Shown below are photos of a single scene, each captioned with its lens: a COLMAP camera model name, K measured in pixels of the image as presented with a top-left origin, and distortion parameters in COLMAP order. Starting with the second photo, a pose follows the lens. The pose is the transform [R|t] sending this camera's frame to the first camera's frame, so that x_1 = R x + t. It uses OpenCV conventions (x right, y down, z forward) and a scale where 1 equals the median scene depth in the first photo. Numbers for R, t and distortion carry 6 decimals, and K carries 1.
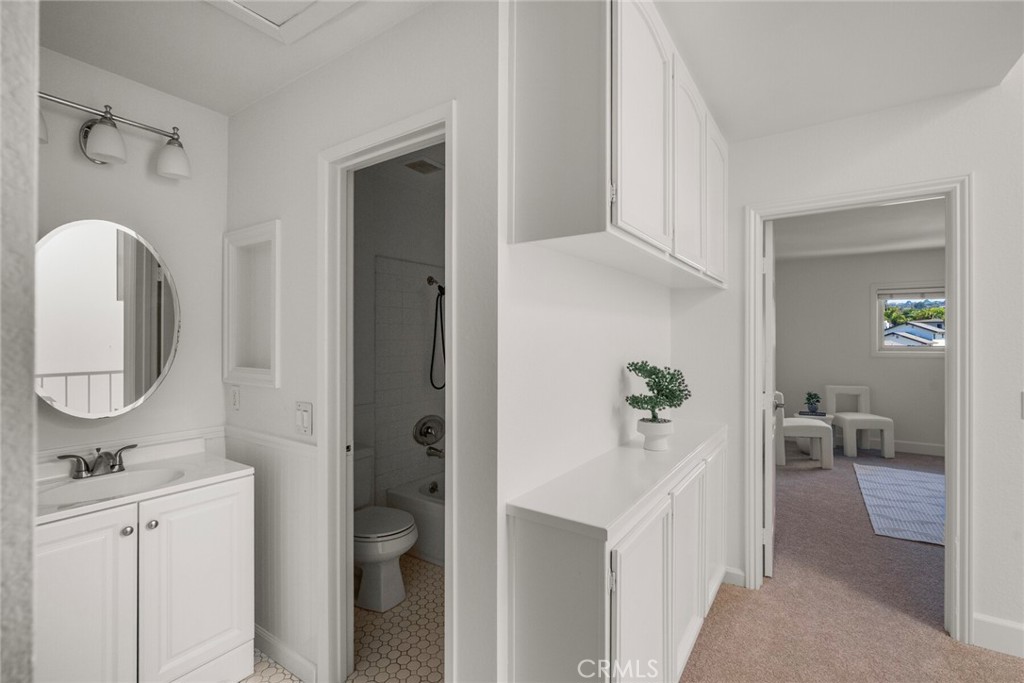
lens RADIAL K [[470.3, 0, 505.7], [0, 470.3, 337.3], [0, 0, 1]] dist [-0.010223, 0.003990]
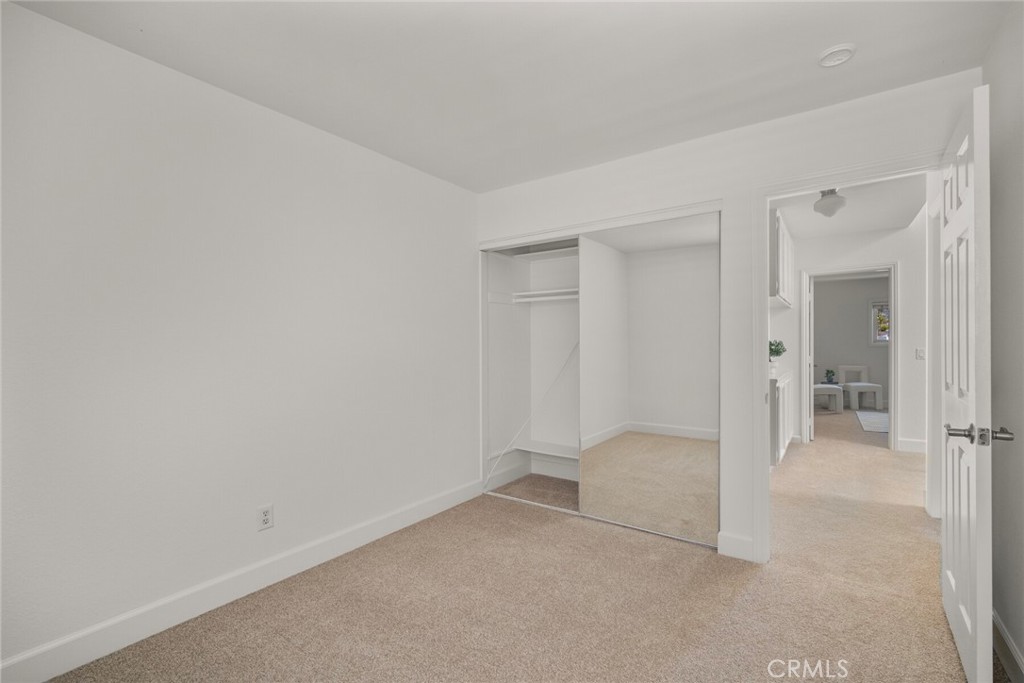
lens RADIAL K [[470.3, 0, 506.2], [0, 470.3, 349.6], [0, 0, 1]] dist [-0.010223, 0.003990]
pose [[0.999794, -0.009552, -0.017905, -0.821359], [0.009735, 0.999900, 0.010209, 0.056181], [0.017806, -0.010381, 0.999788, -1.203115]]
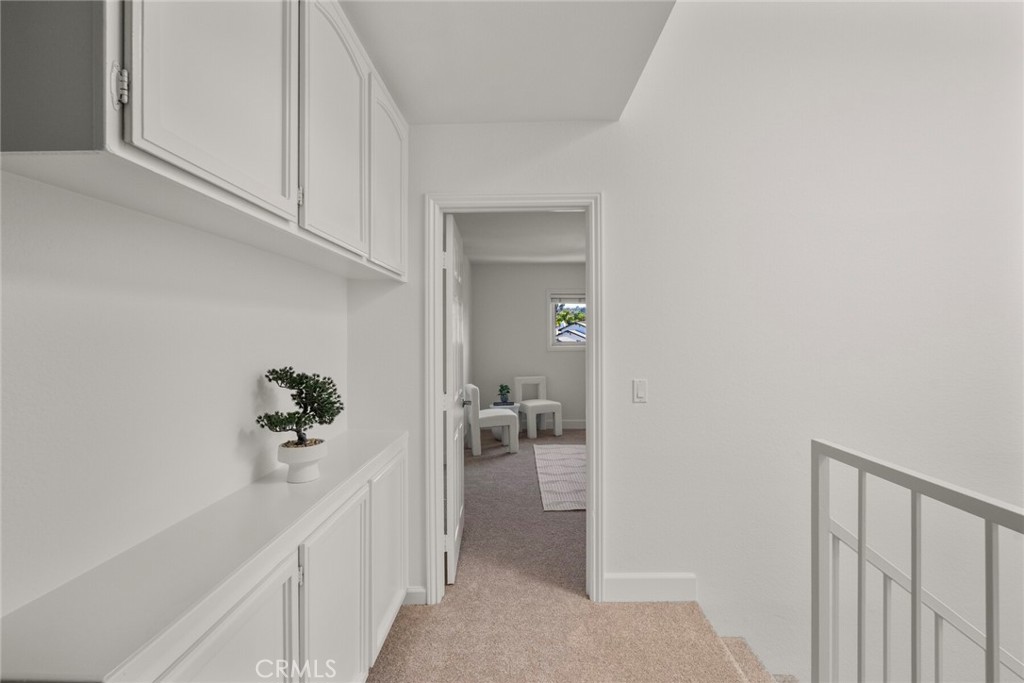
lens RADIAL K [[470.3, 0, 520.8], [0, 470.3, 333.5], [0, 0, 1]] dist [-0.010223, 0.003990]
pose [[0.829709, -0.002566, 0.558191, 0.144969], [0.004120, 0.999990, -0.001528, -0.001356], [-0.558182, 0.003568, 0.829711, 0.119037]]
